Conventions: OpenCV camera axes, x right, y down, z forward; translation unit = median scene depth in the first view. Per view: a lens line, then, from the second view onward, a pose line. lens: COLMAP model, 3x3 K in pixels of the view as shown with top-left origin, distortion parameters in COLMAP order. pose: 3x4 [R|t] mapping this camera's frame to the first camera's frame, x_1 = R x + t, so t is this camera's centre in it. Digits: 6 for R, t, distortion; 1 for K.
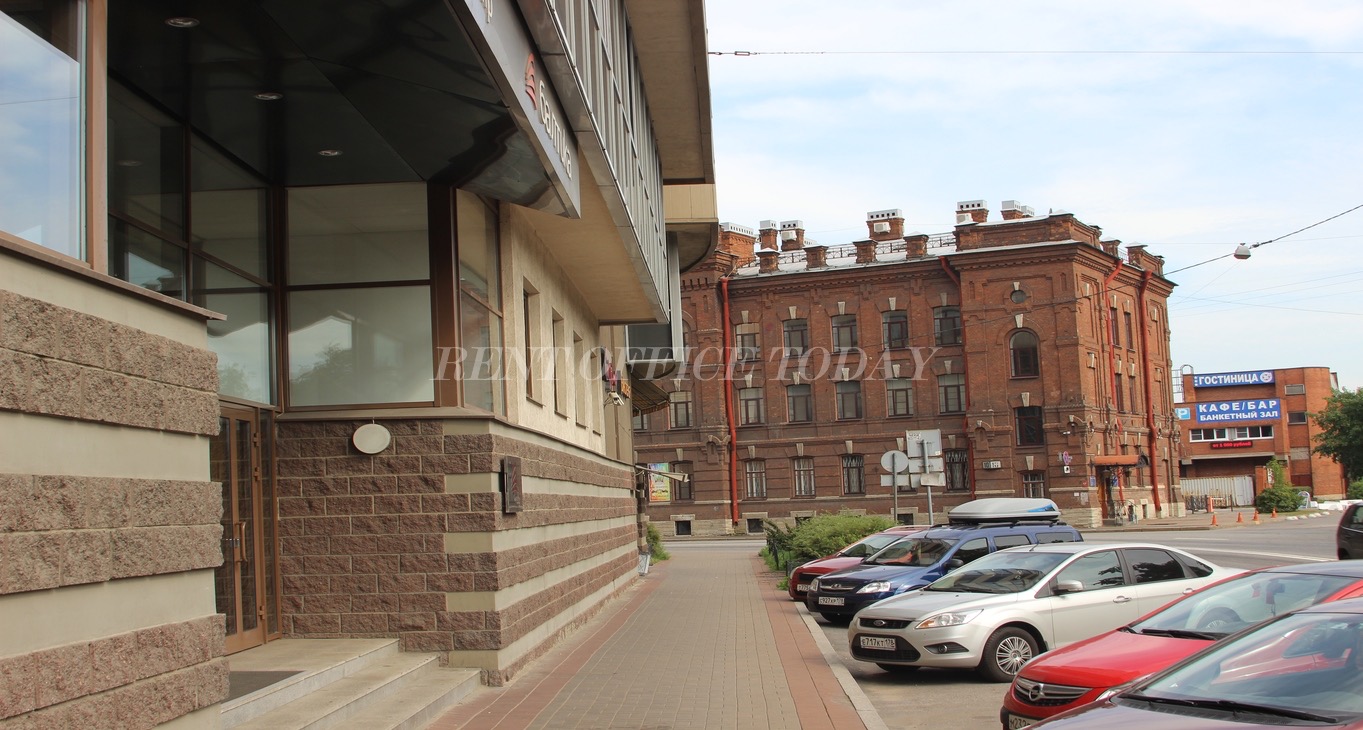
lens RADIAL K [[1775.1, 0, 681.5], [0, 1775.1, 367.9], [0, 0, 1]] dist [-0.119552, 0.000000]
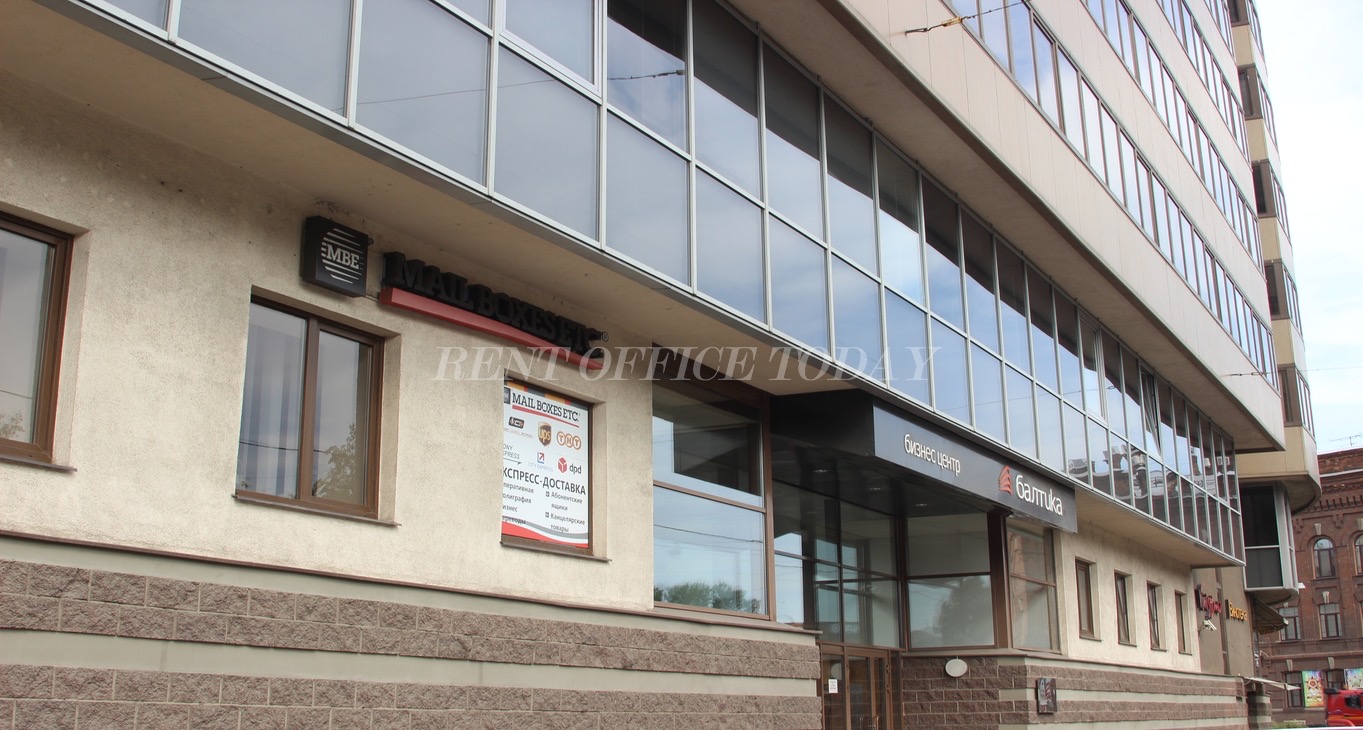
lens RADIAL K [[1775.1, 0, 680.9], [0, 1775.1, 361.5], [0, 0, 1]] dist [-0.119552, 0.000000]
pose [[0.913628, -0.062660, -0.401693, 0.279724], [0.015000, 0.992574, -0.120714, -0.051113], [0.406274, 0.104263, 0.907784, -0.668240]]
